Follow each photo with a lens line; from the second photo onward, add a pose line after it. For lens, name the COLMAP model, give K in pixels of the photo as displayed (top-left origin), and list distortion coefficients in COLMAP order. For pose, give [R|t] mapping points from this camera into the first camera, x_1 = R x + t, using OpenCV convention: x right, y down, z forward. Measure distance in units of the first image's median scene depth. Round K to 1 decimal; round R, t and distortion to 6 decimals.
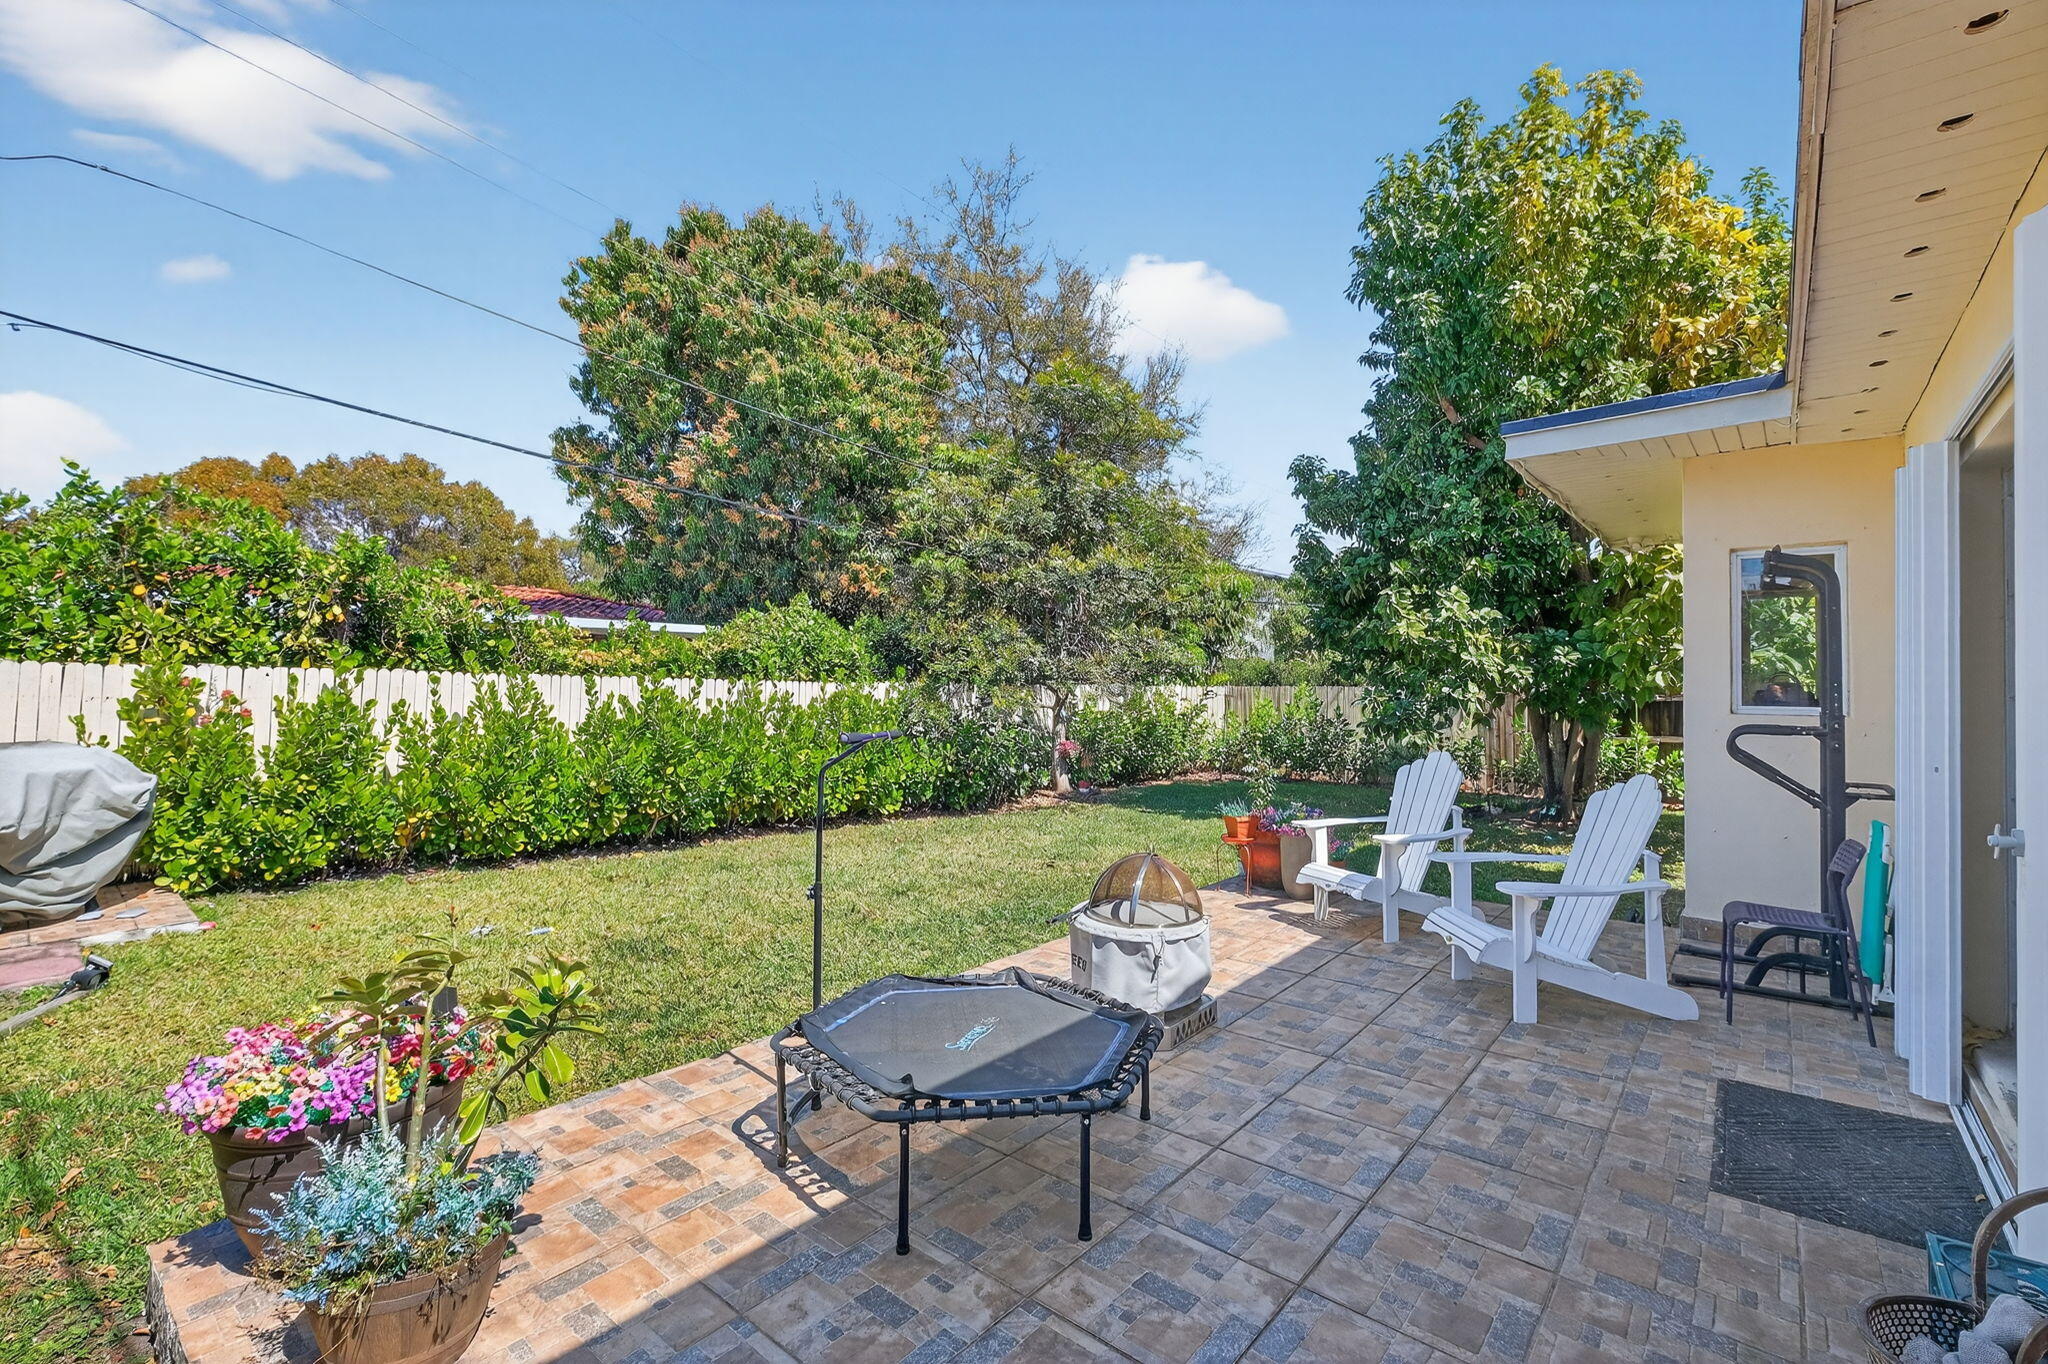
lens RADIAL K [[910.8, 0, 1012.8], [0, 910.8, 669.2], [0, 0, 1]] dist [-0.001151, -0.000395]
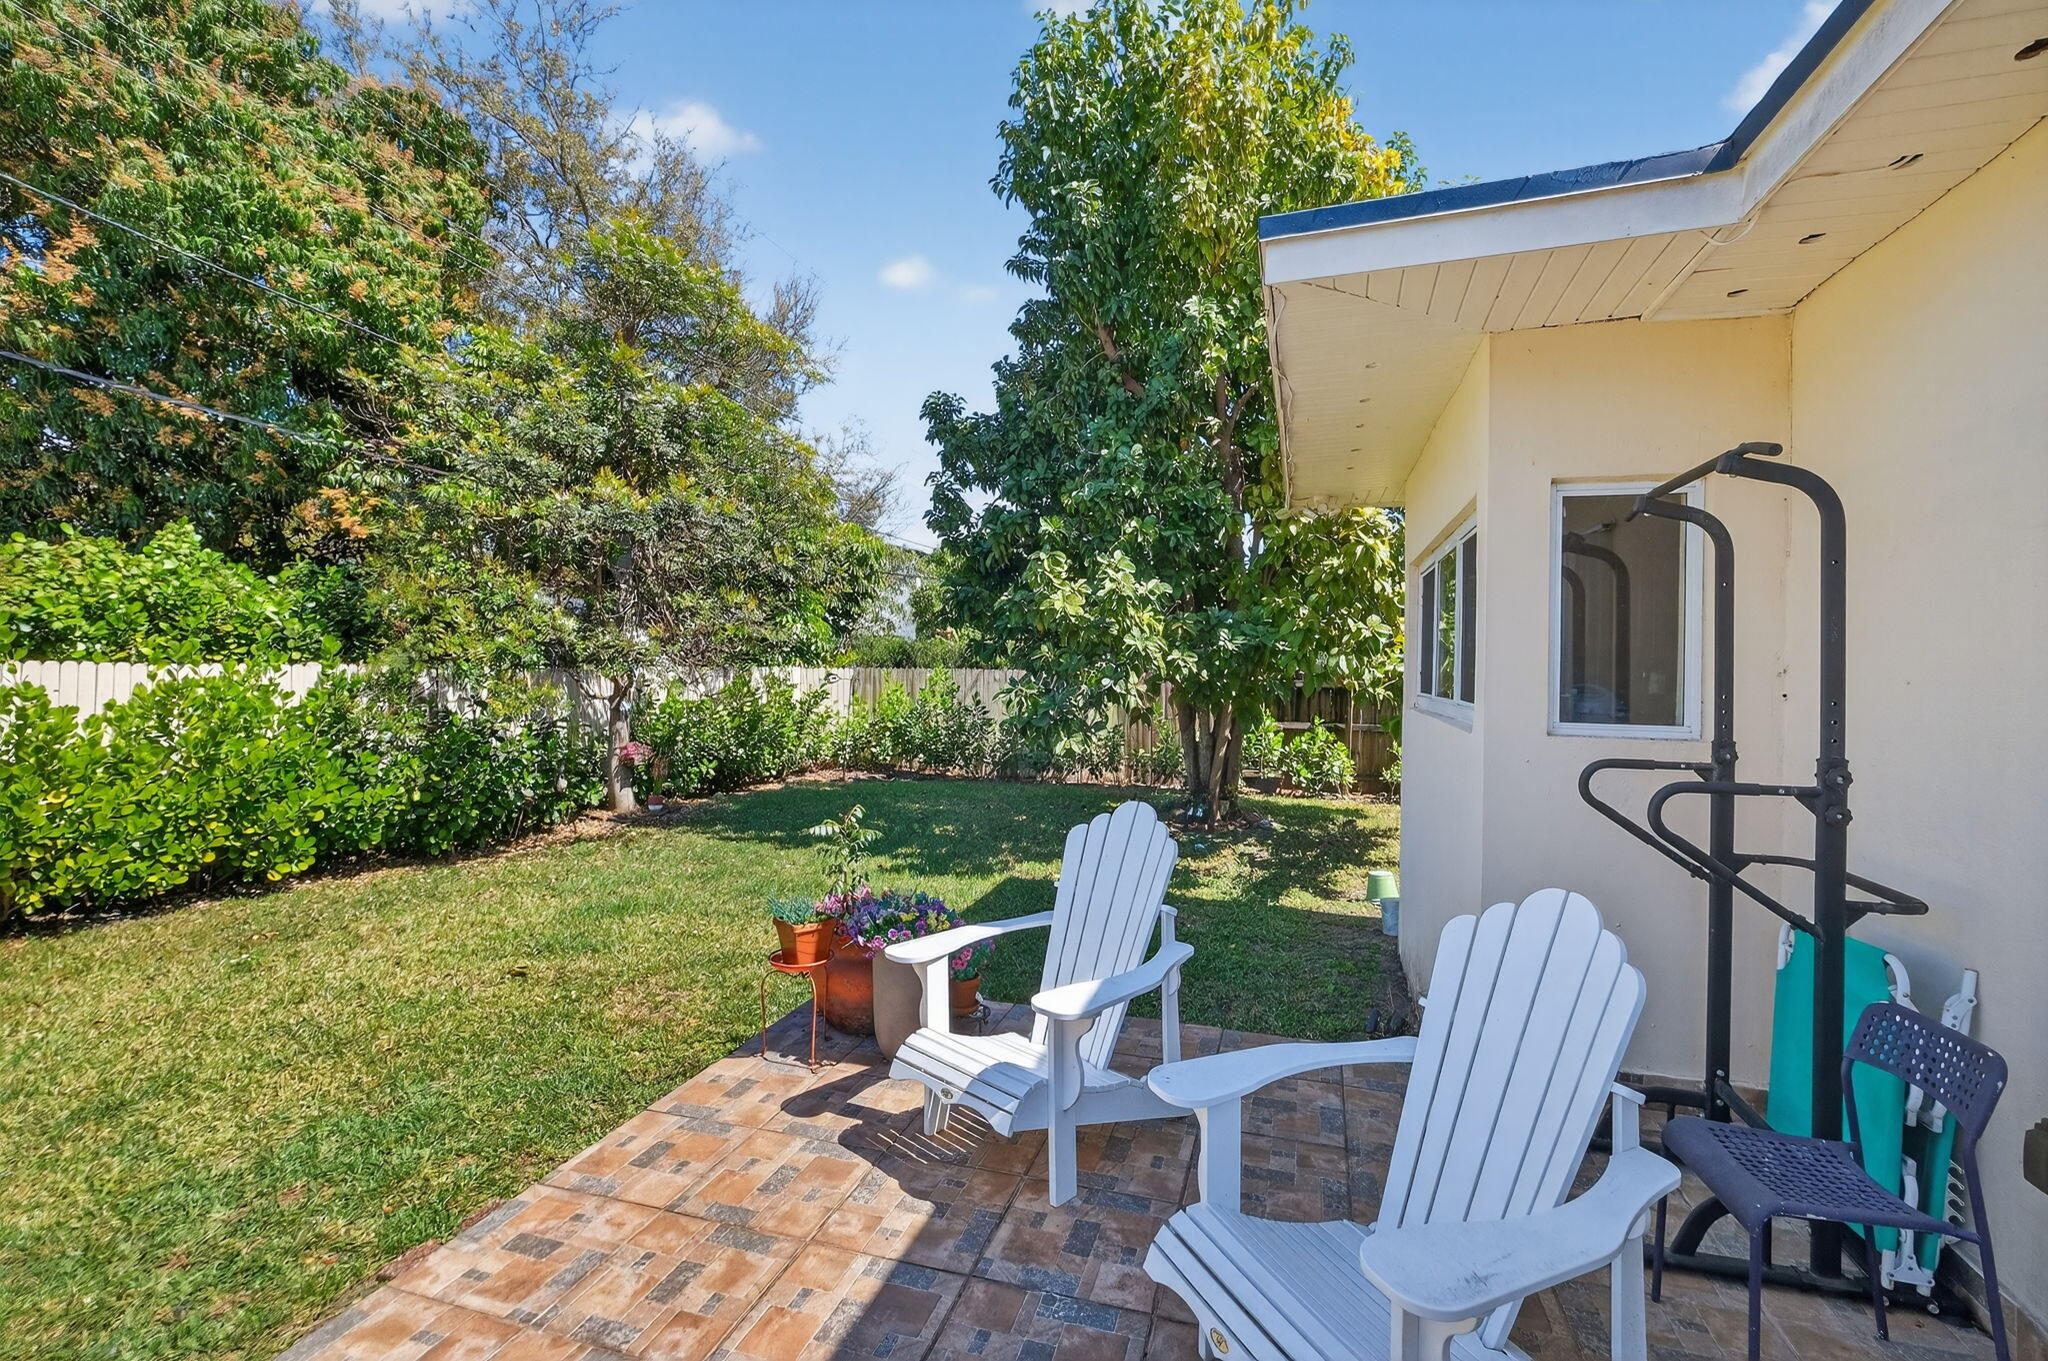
lens RADIAL K [[910.8, 0, 1012.8], [0, 910.8, 667.7], [0, 0, 1]] dist [-0.001151, -0.000395]
pose [[0.928308, 0.005282, 0.371775, 0.075847], [-0.014656, 0.999642, 0.022392, -0.003711], [-0.371524, -0.026236, 0.928053, 0.208045]]
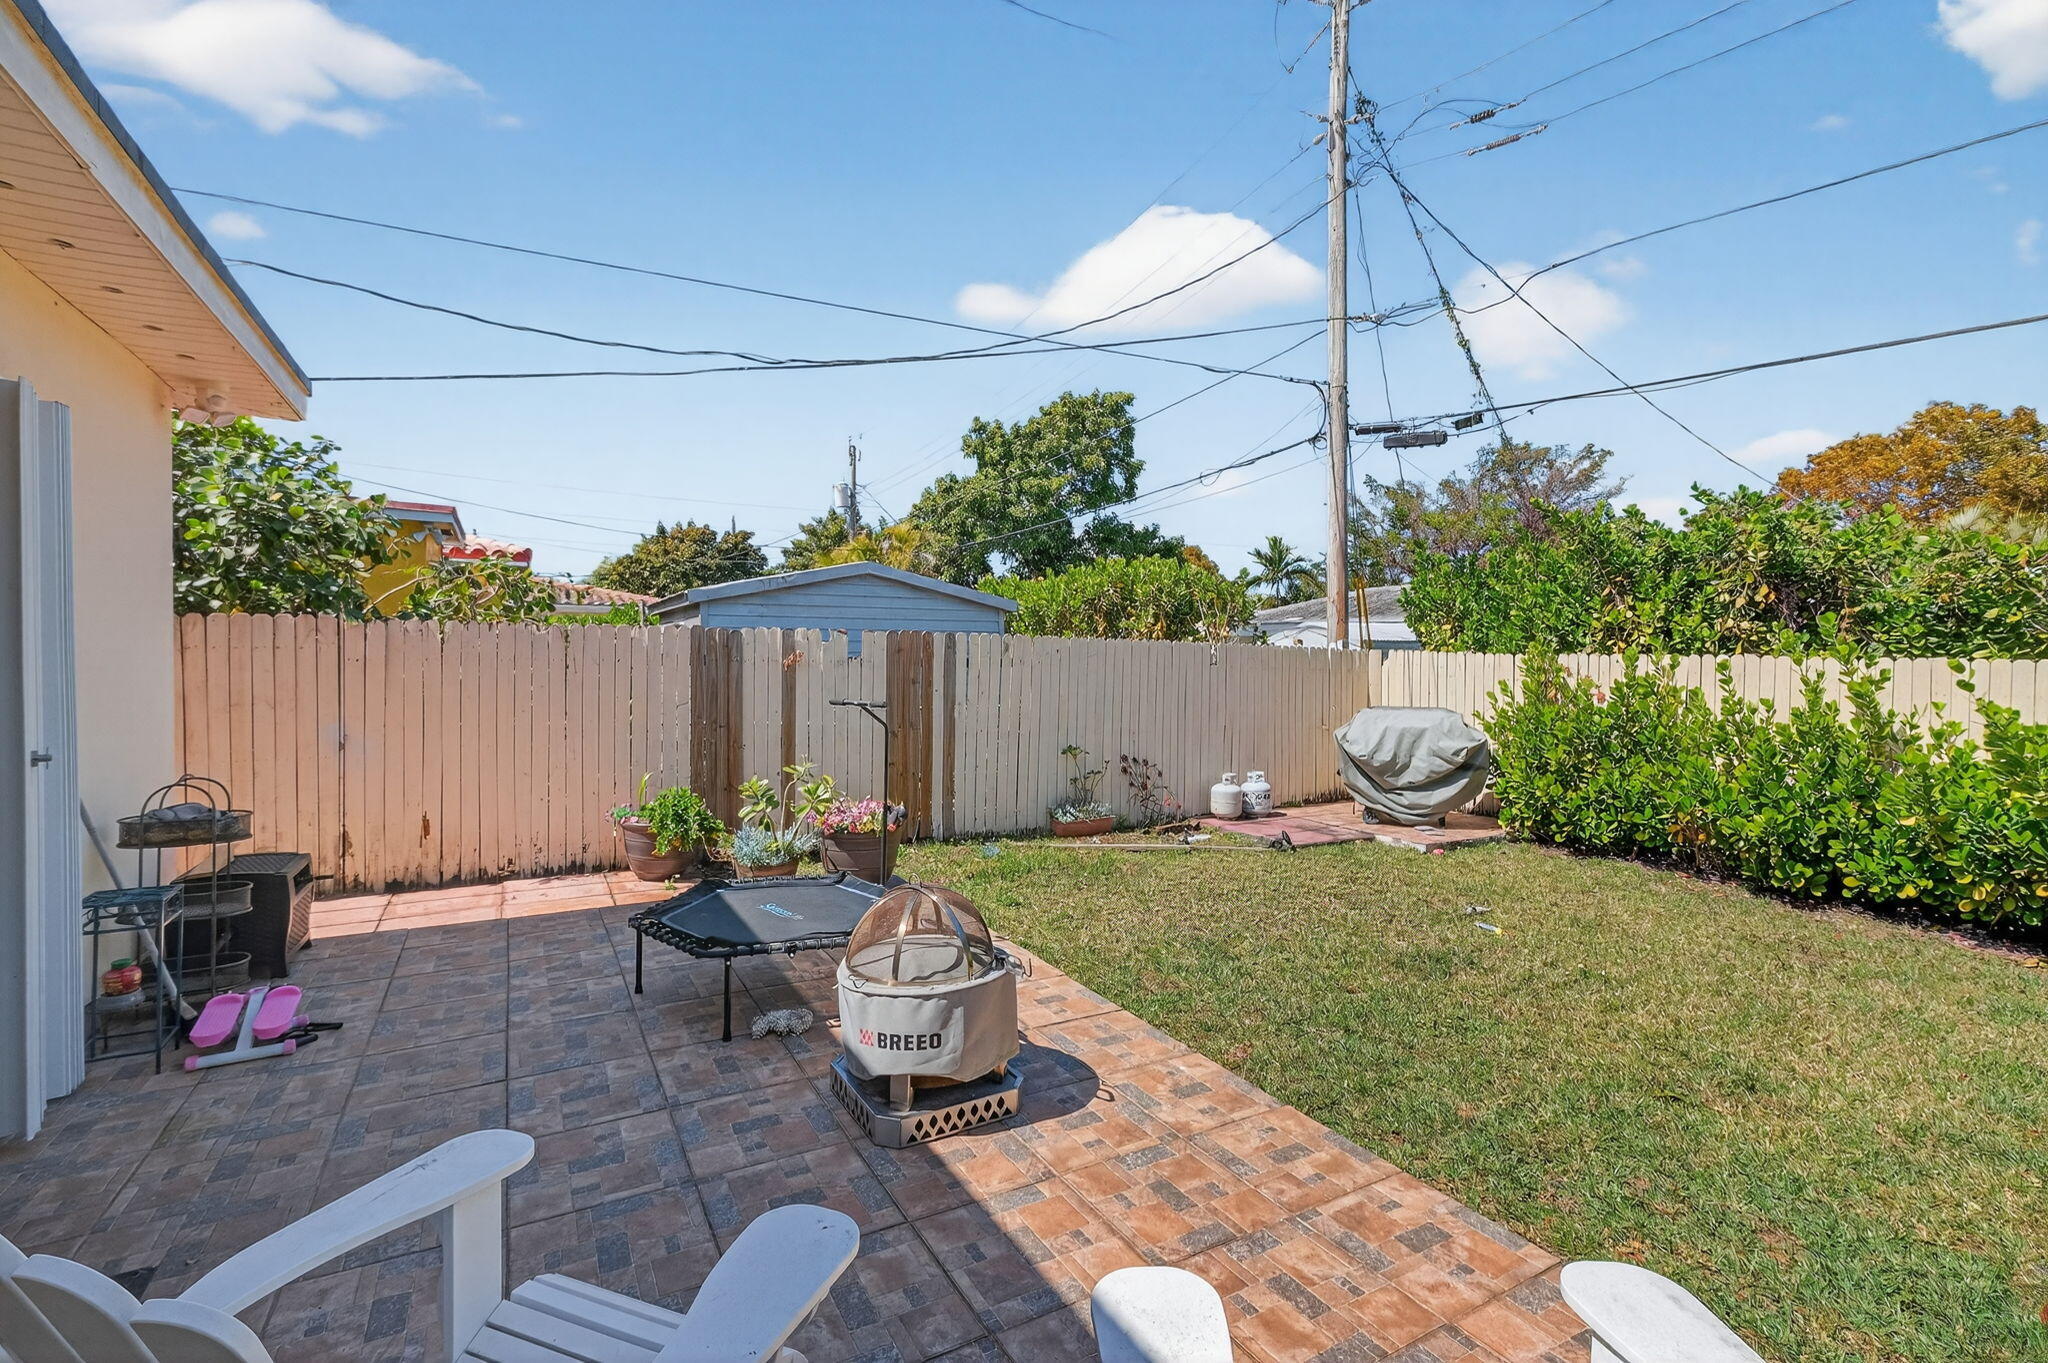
lens RADIAL K [[905.7, 0, 1023.5], [0, 905.7, 652.2], [0, 0, 1]] dist [-0.002891, -0.000007]
pose [[-0.348390, -0.015594, -0.937220, 0.248634], [0.006849, 0.999793, -0.019181, 0.005793], [0.937325, -0.013101, -0.348211, 0.398409]]
